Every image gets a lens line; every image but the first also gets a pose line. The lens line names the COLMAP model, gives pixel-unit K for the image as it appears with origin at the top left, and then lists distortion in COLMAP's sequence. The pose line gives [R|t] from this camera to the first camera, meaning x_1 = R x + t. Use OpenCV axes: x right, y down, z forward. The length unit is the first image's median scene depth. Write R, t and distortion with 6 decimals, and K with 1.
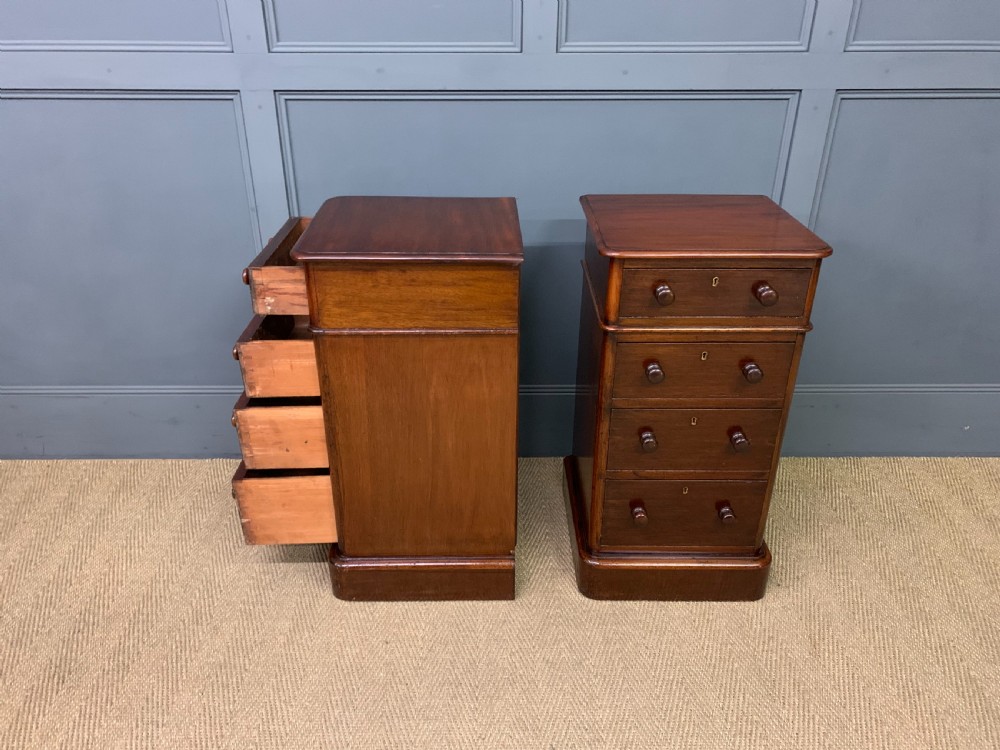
lens RADIAL K [[773.9, 0, 488.3], [0, 773.9, 382.6], [0, 0, 1]] dist [0.020710, -0.005520]
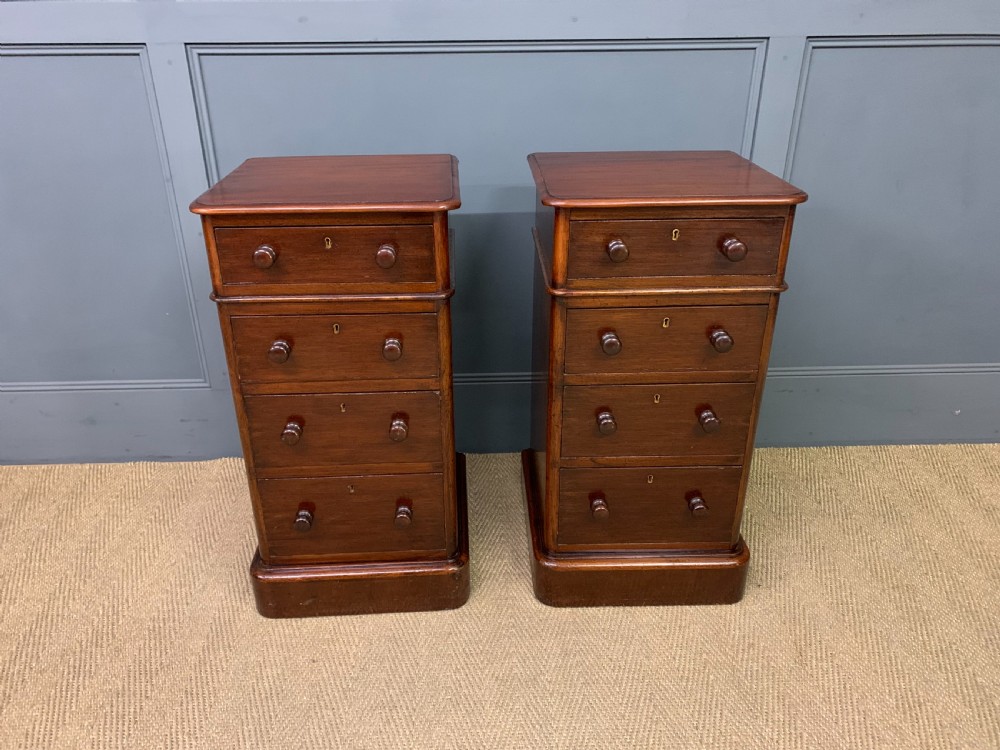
lens RADIAL K [[773.9, 0, 485.2], [0, 773.9, 379.3], [0, 0, 1]] dist [0.020710, -0.005520]
pose [[0.999683, -0.017992, 0.017633, 0.049065], [0.018435, 0.999509, -0.025332, 0.041549], [-0.017168, 0.025649, 0.999524, 0.109779]]
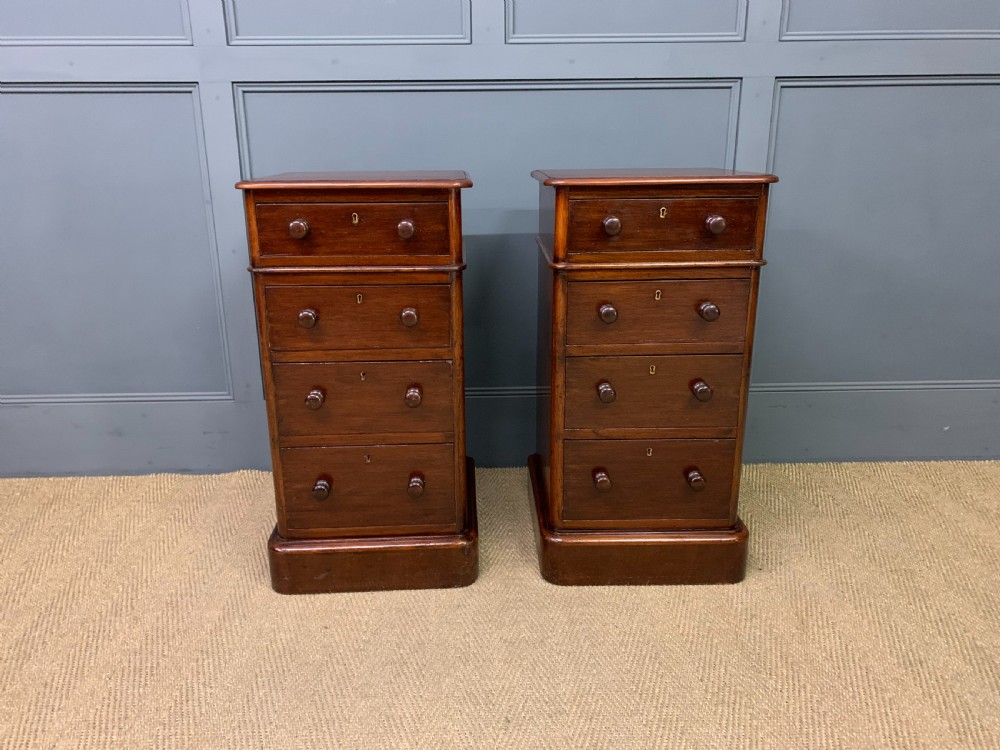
lens RADIAL K [[773.9, 0, 485.1], [0, 773.9, 367.2], [0, 0, 1]] dist [0.020710, -0.005520]
pose [[0.999829, -0.013927, 0.012159, 0.042732], [0.015977, 0.981800, -0.189246, 0.200208], [-0.009302, 0.189408, 0.981854, 0.059627]]
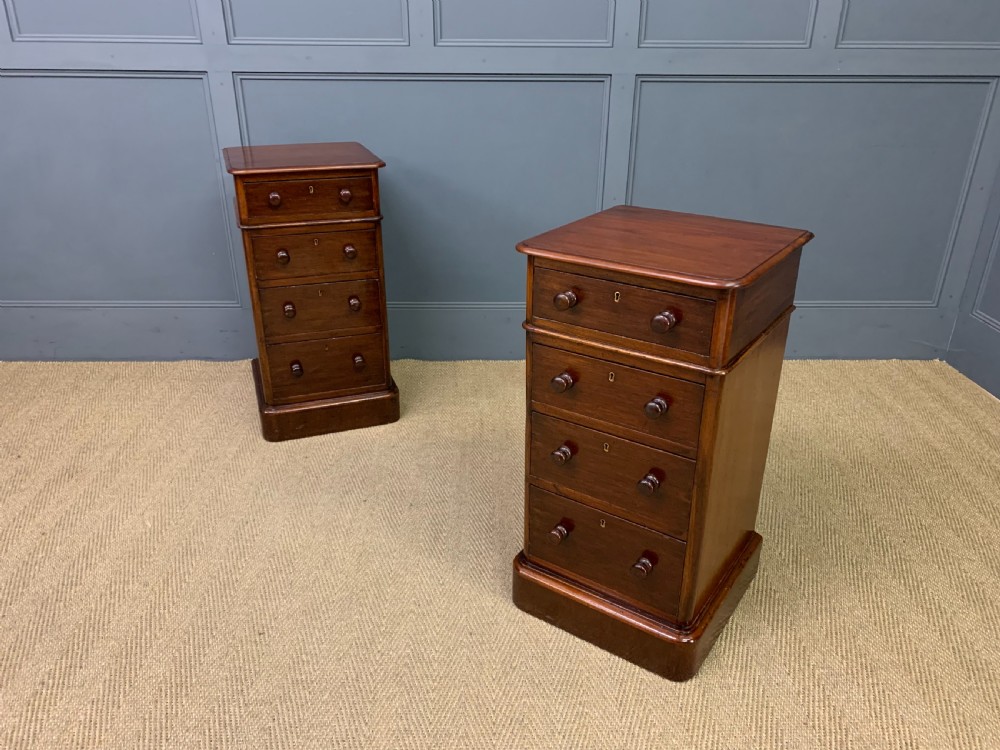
lens RADIAL K [[792.3, 0, 509.3], [0, 792.3, 381.8], [0, 0, 1]] dist [0.000844, 0.023403]
pose [[0.999835, -0.001265, 0.018139, 0.198109], [0.002055, 0.999048, -0.043577, 0.246422], [-0.018067, 0.043607, 0.998885, -0.411816]]
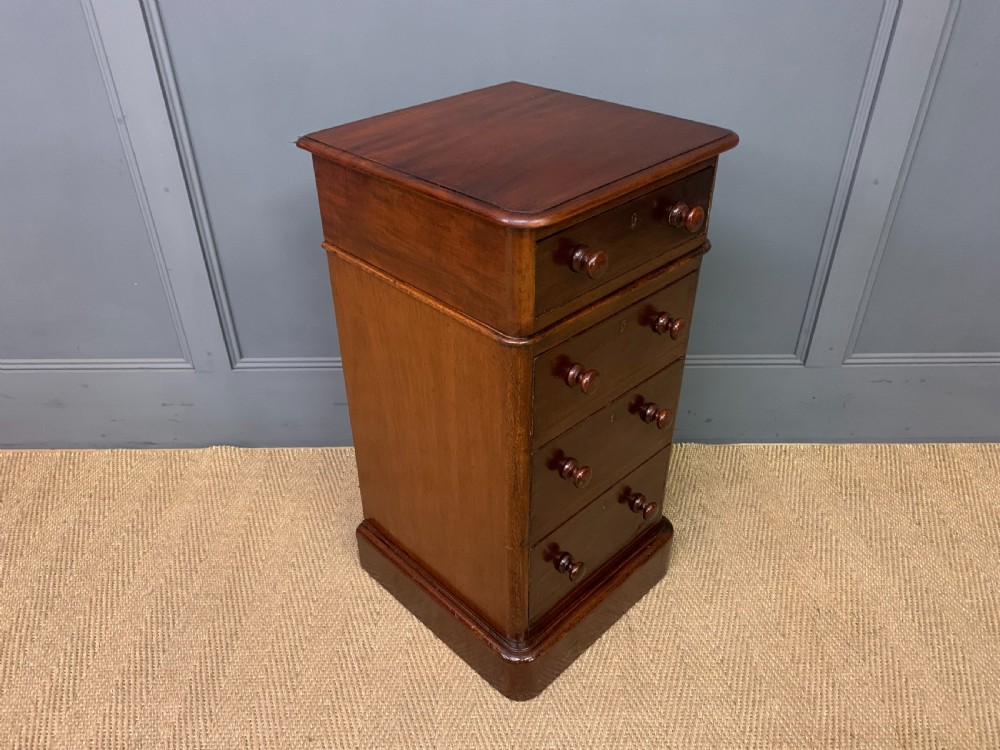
lens RADIAL K [[773.9, 0, 494.9], [0, 773.9, 382.9], [0, 0, 1]] dist [0.020710, -0.005520]
pose [[0.999944, -0.004165, -0.009736, 0.047227], [0.005298, 0.992834, 0.119387, -0.076668], [0.009169, -0.119432, 0.992800, 0.301834]]
